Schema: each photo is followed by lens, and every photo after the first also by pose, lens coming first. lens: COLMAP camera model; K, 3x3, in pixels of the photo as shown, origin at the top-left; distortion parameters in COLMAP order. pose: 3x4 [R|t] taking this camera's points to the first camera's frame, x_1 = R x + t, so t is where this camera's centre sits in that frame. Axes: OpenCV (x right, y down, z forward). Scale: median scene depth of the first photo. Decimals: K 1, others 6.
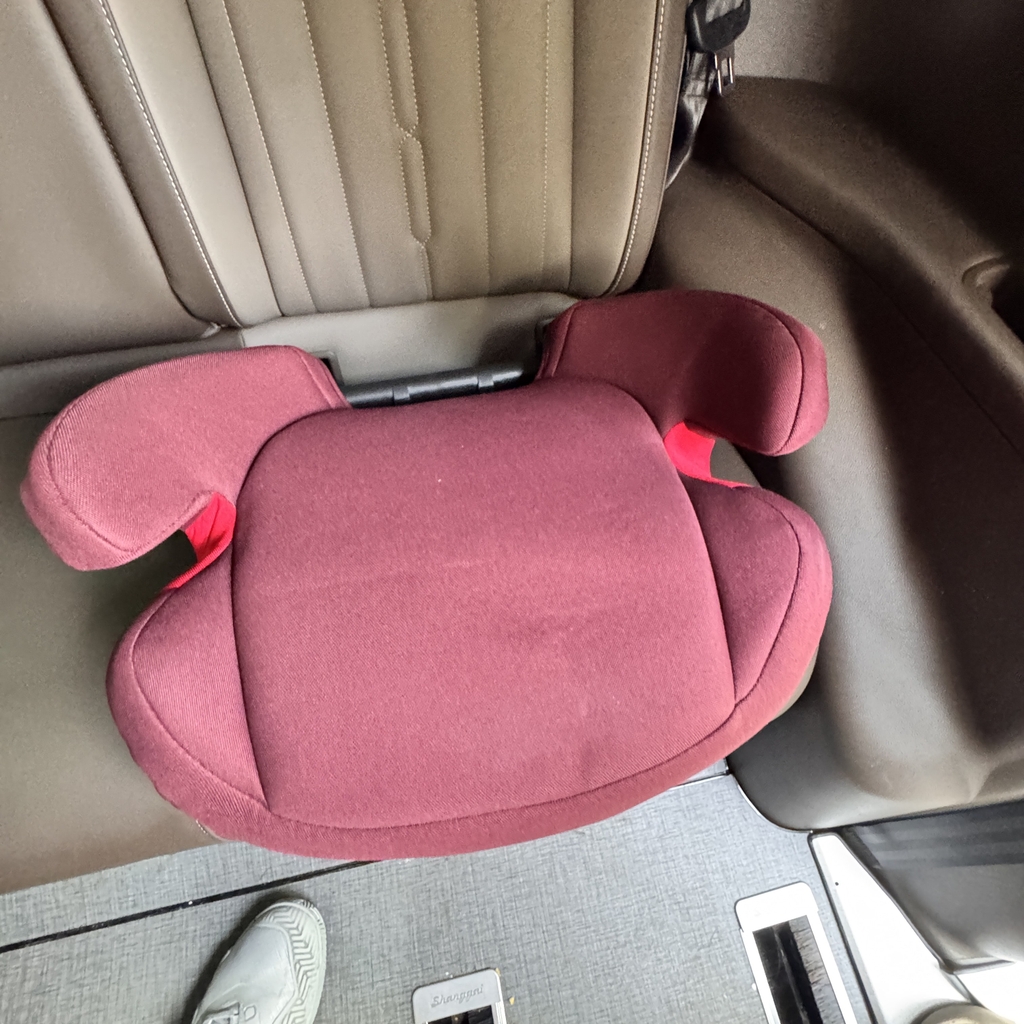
lens RADIAL K [[570.6, 0, 510.6], [0, 570.6, 515.5], [0, 0, 1]] dist [0.002766, -0.000847]
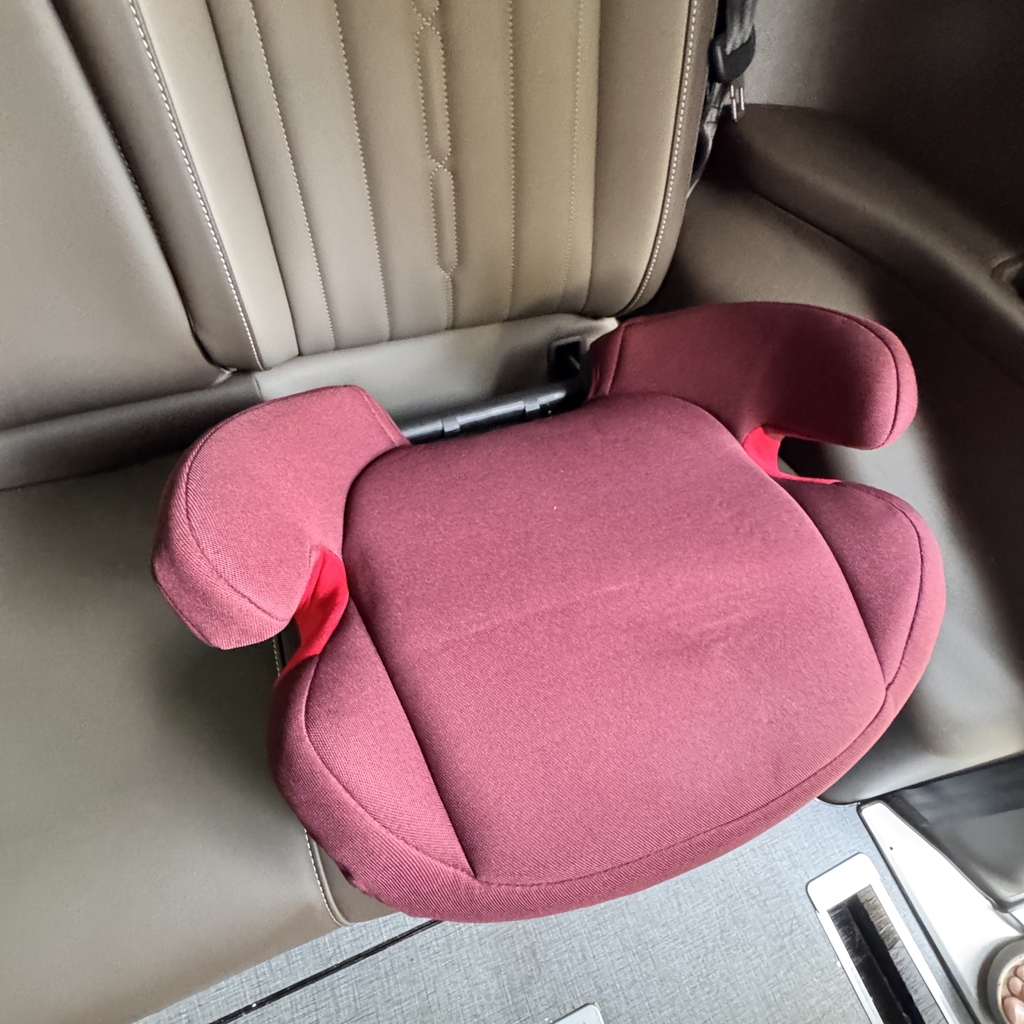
lens RADIAL K [[570.6, 0, 510.6], [0, 570.6, 515.5], [0, 0, 1]] dist [0.002766, -0.000847]
pose [[0.984637, -0.110370, 0.135307, -0.210250], [0.115062, 0.992982, -0.027338, -0.018759], [-0.131340, 0.042487, 0.990427, 0.023375]]
